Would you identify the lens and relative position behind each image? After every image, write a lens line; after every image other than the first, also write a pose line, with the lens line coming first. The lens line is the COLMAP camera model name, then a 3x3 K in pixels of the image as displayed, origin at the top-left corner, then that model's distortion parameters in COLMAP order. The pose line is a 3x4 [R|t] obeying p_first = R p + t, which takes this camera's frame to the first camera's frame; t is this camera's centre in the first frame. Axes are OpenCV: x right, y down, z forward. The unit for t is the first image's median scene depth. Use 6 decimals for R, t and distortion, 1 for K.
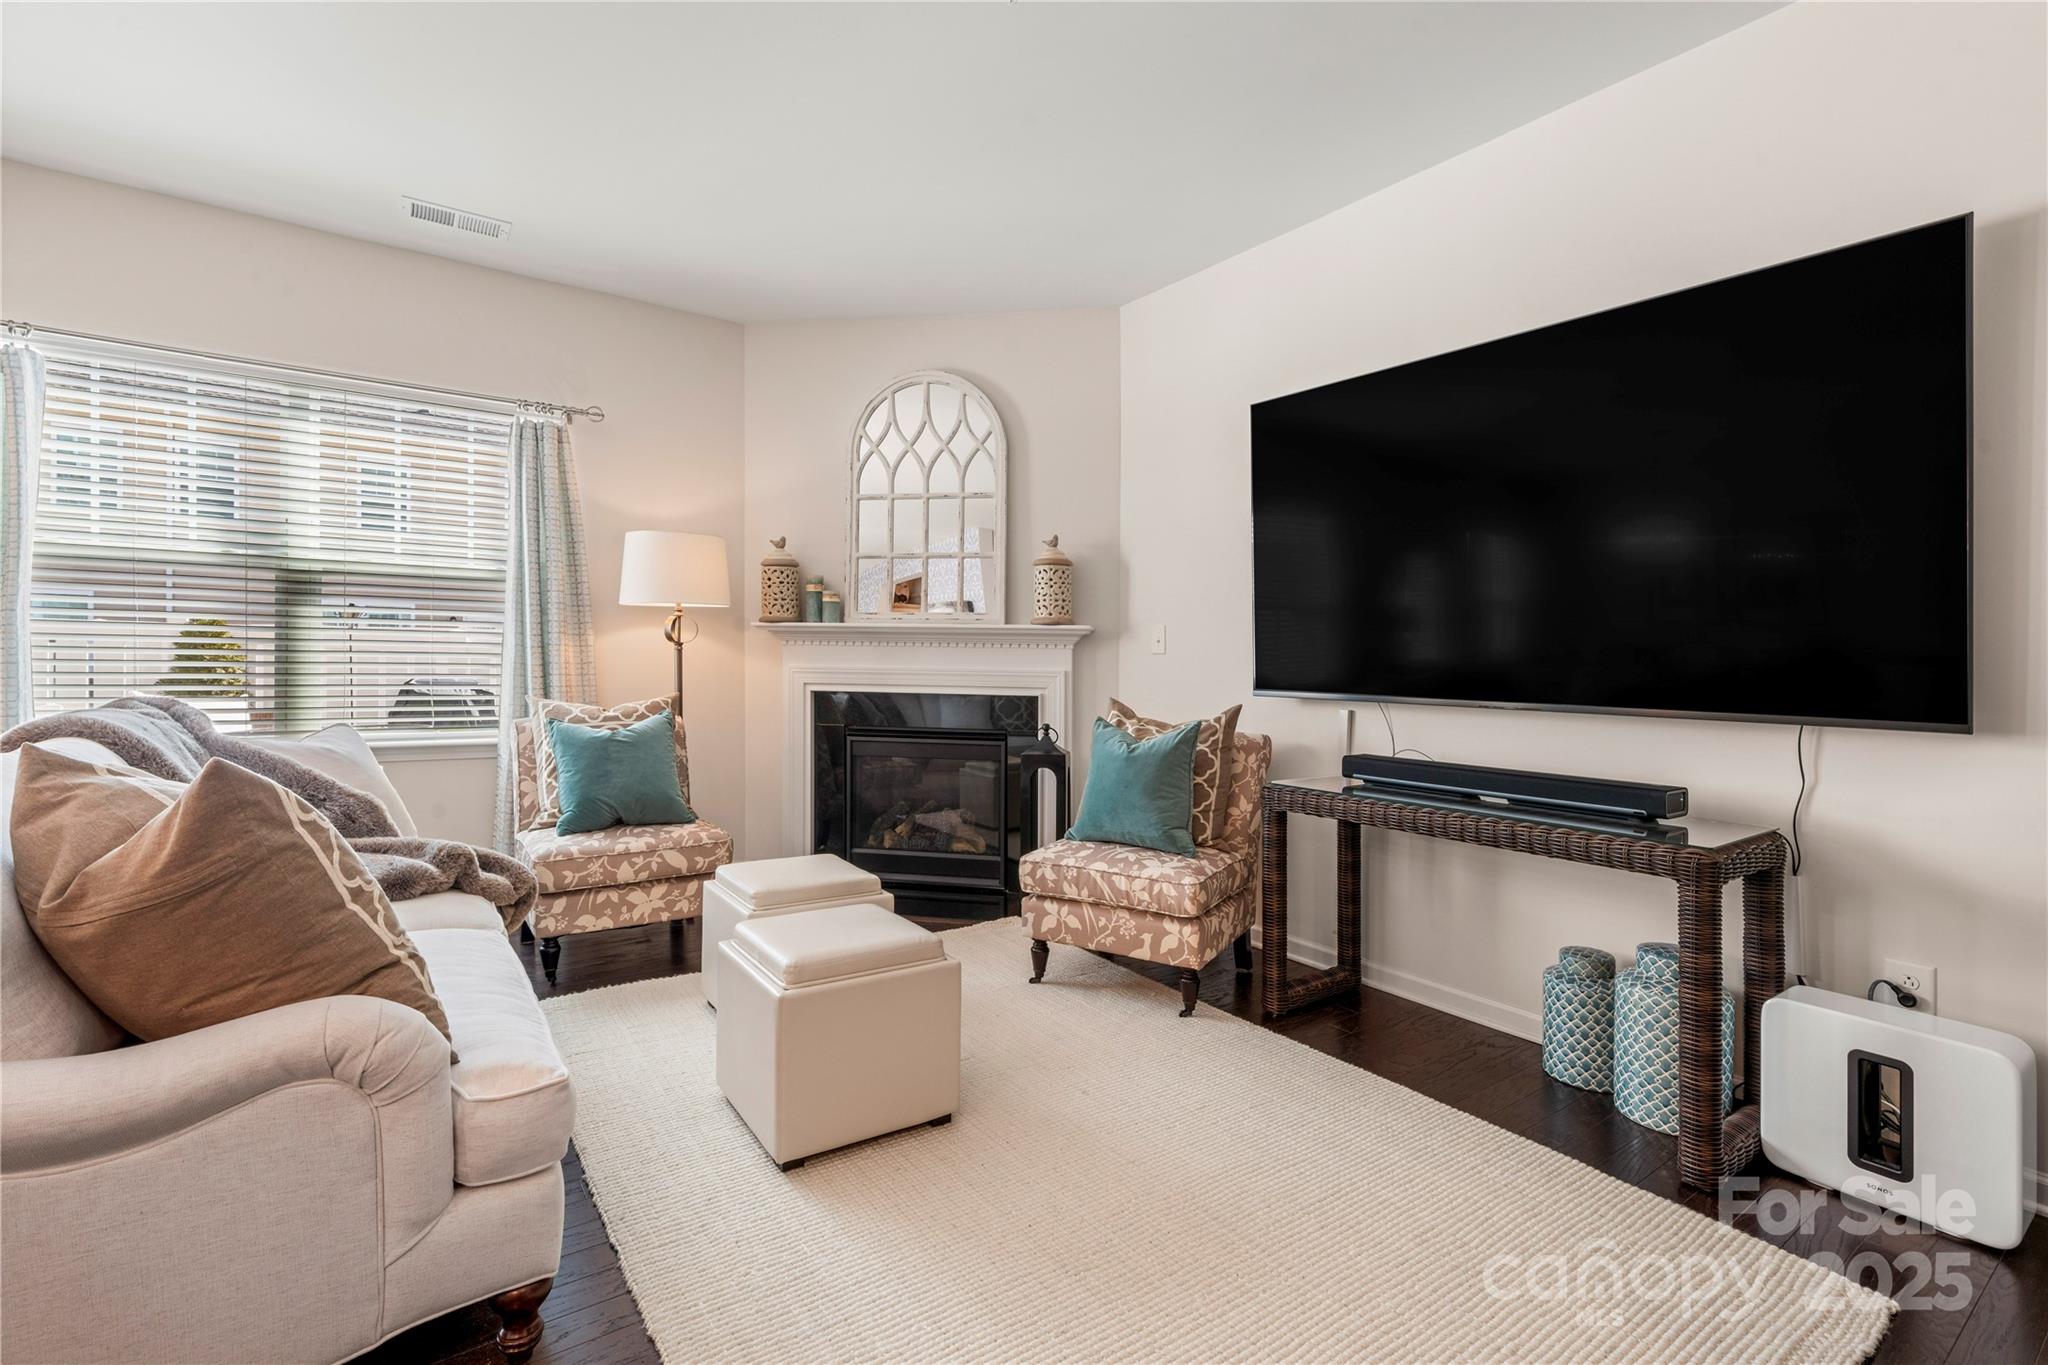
lens RADIAL K [[918.4, 0, 1025.8], [0, 918.4, 654.2], [0, 0, 1]] dist [-0.000358, 0.000316]
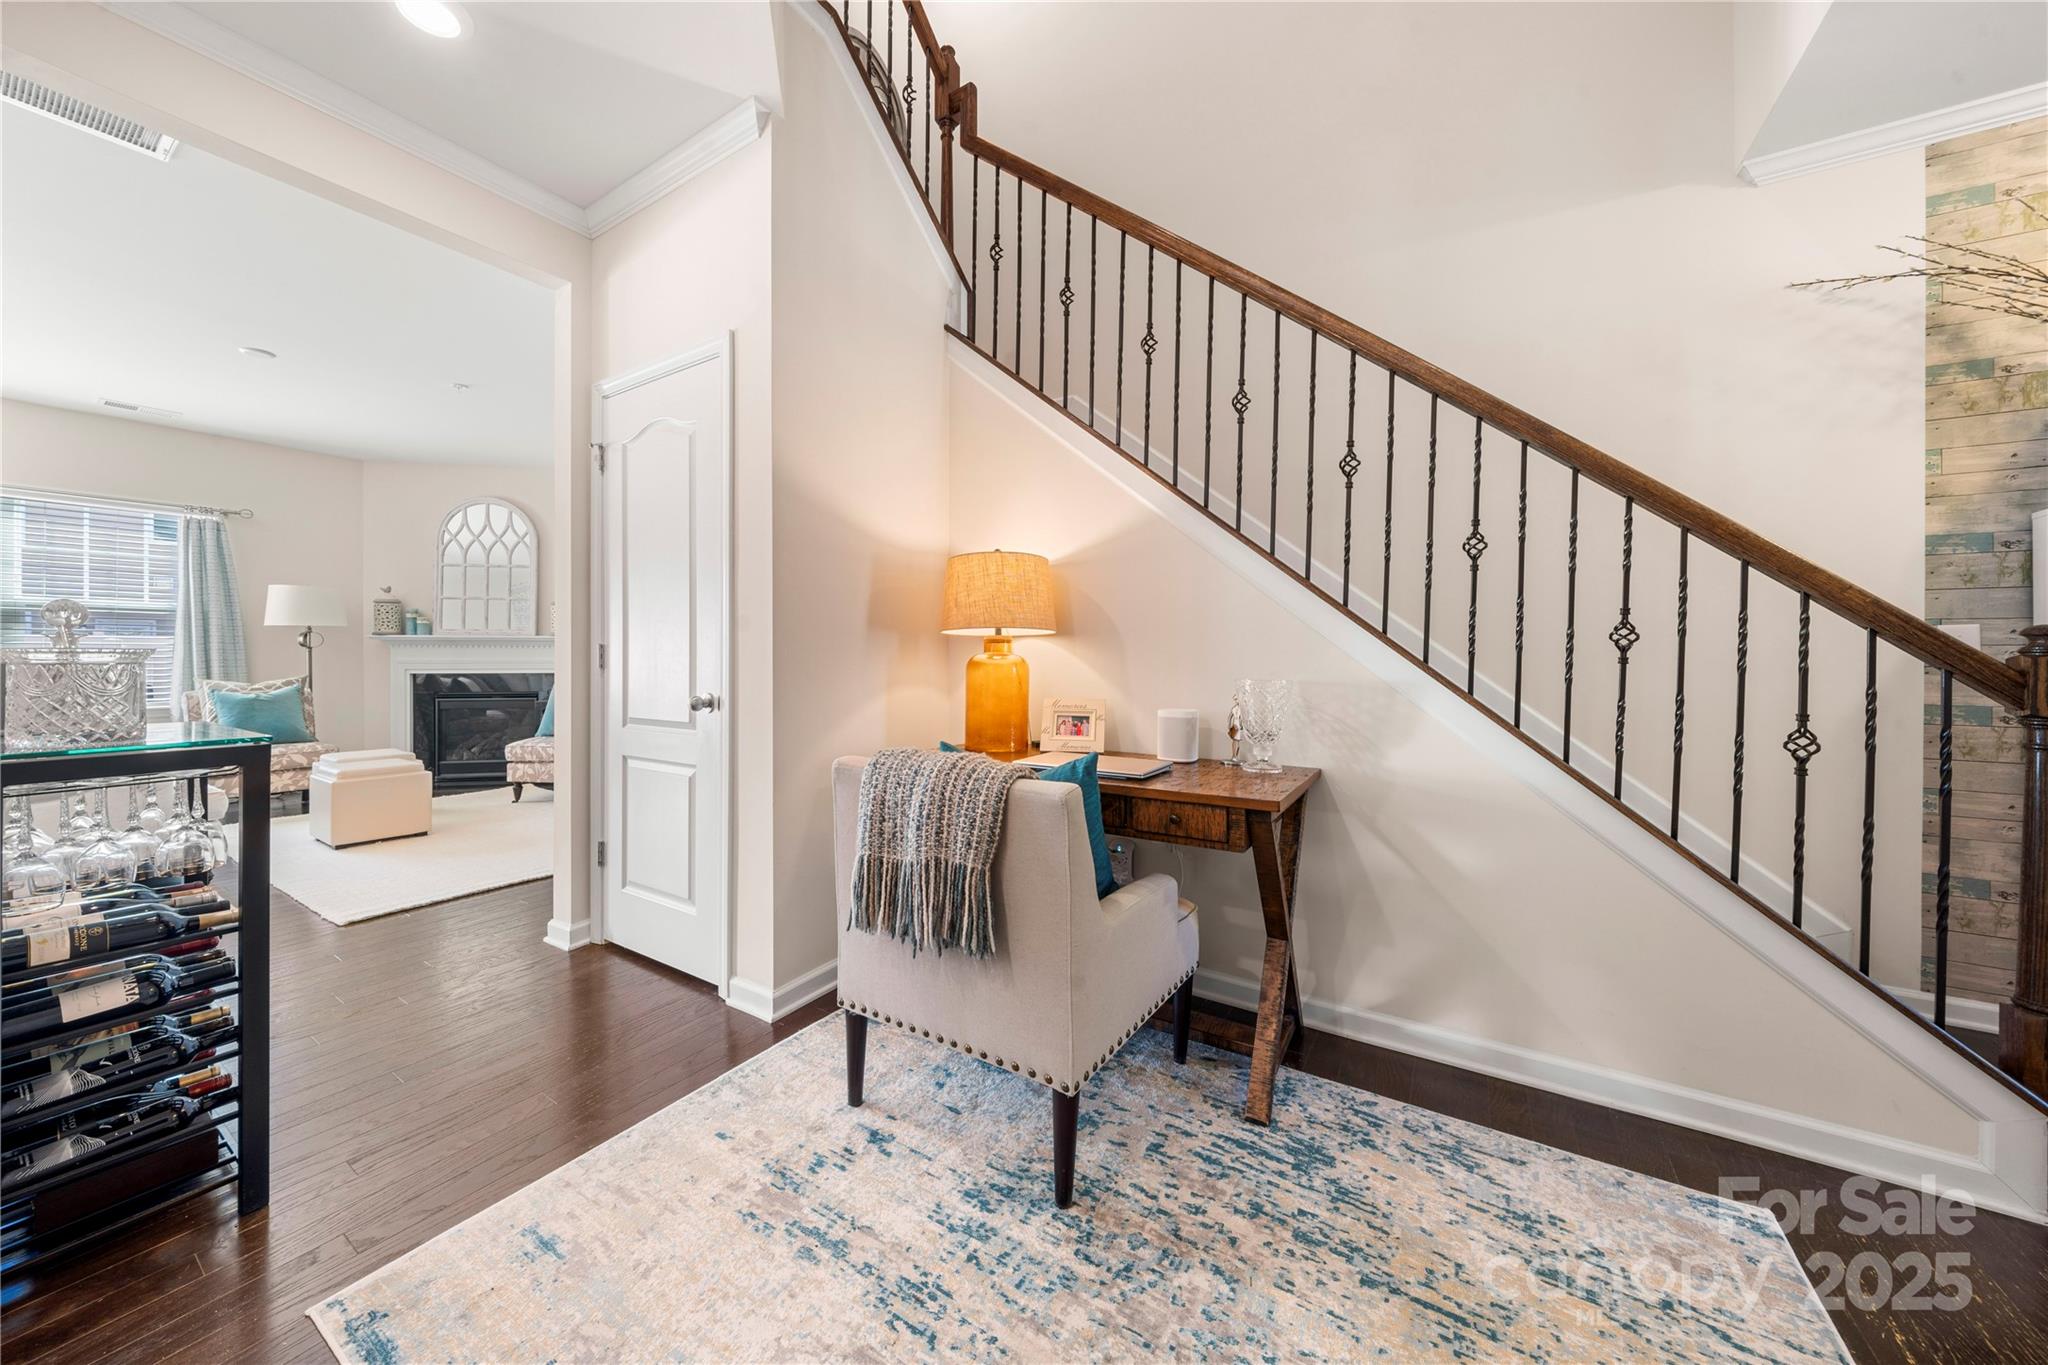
lens RADIAL K [[702.9, 0, 1021.8], [0, 702.9, 654.6], [0, 0, 1]] dist [-0.003410, -0.000132]
pose [[0.927980, -0.014171, 0.372360, 0.540520], [0.012732, 0.999899, 0.006321, 0.014812], [-0.372412, -0.001125, 0.928067, -1.047635]]
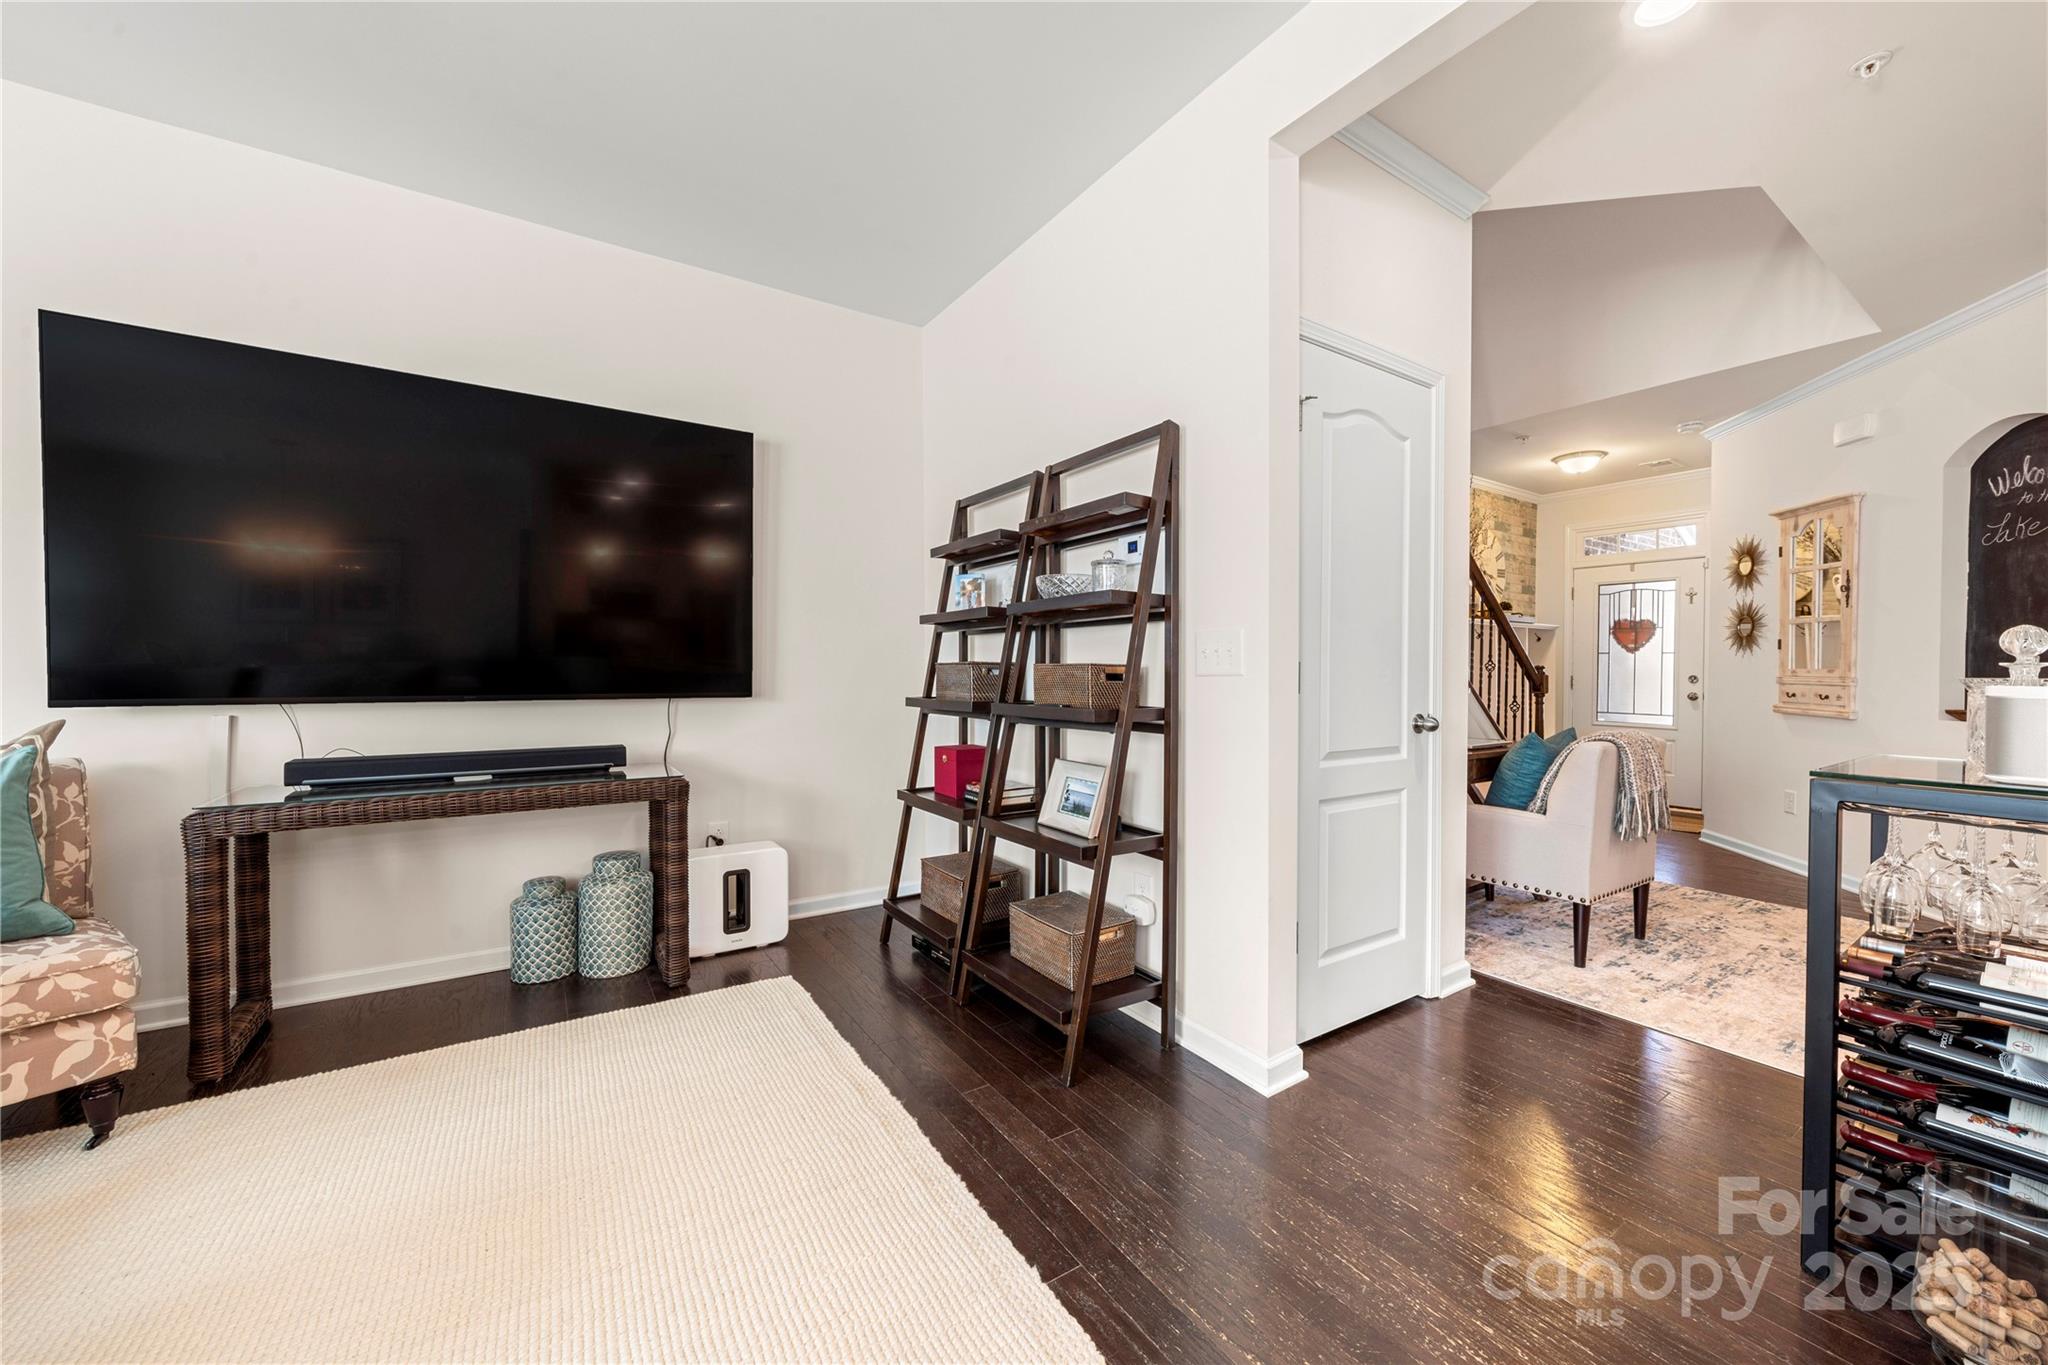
lens RADIAL K [[756.6, 0, 1024.0], [0, 756.6, 682.5], [0, 0, 1]] dist [-0.002663, -0.000270]
pose [[0.044698, -0.036400, 0.998337, -0.371359], [-0.010554, 0.999263, 0.036906, -0.005872], [-0.998945, -0.012187, 0.044281, 0.227289]]
